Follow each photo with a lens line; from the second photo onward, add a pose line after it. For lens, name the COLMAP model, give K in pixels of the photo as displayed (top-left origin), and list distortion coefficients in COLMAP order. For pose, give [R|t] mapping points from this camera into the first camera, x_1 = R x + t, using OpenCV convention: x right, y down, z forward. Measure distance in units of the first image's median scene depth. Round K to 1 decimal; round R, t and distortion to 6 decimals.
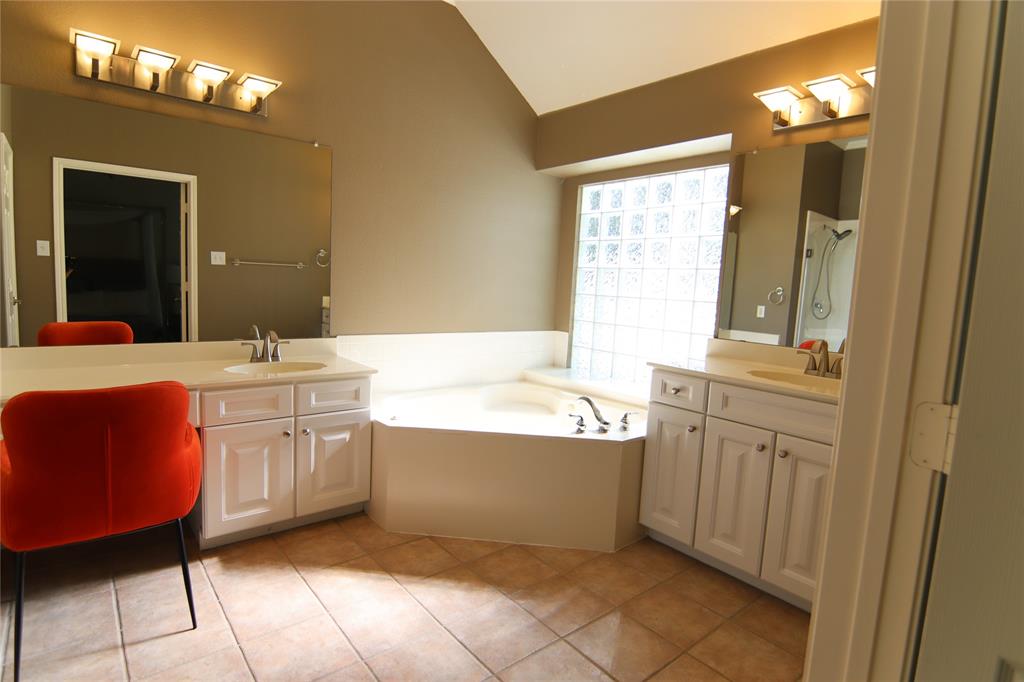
lens RADIAL K [[529.3, 0, 512.0], [0, 529.3, 339.1], [0, 0, 1]] dist [-0.001701, -0.015883]
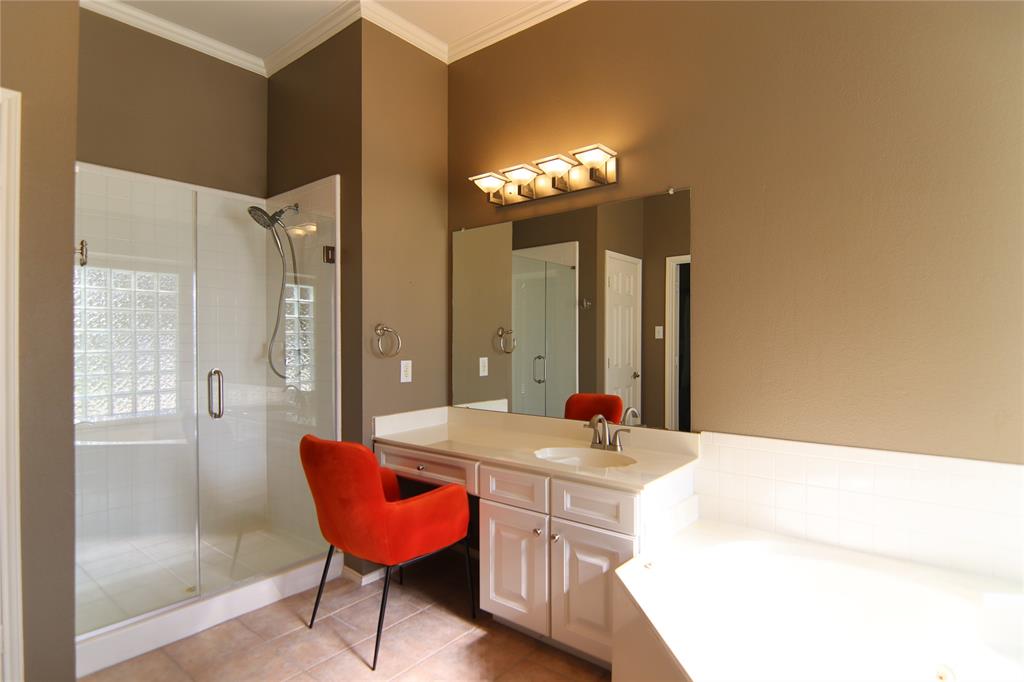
lens RADIAL K [[529.3, 0, 512.0], [0, 529.3, 339.1], [0, 0, 1]] dist [-0.001701, -0.015883]
pose [[0.193107, -0.048206, -0.979993, 0.434670], [-0.090875, 0.993621, -0.066783, -0.076165], [0.976960, 0.101953, 0.187494, 0.741194]]
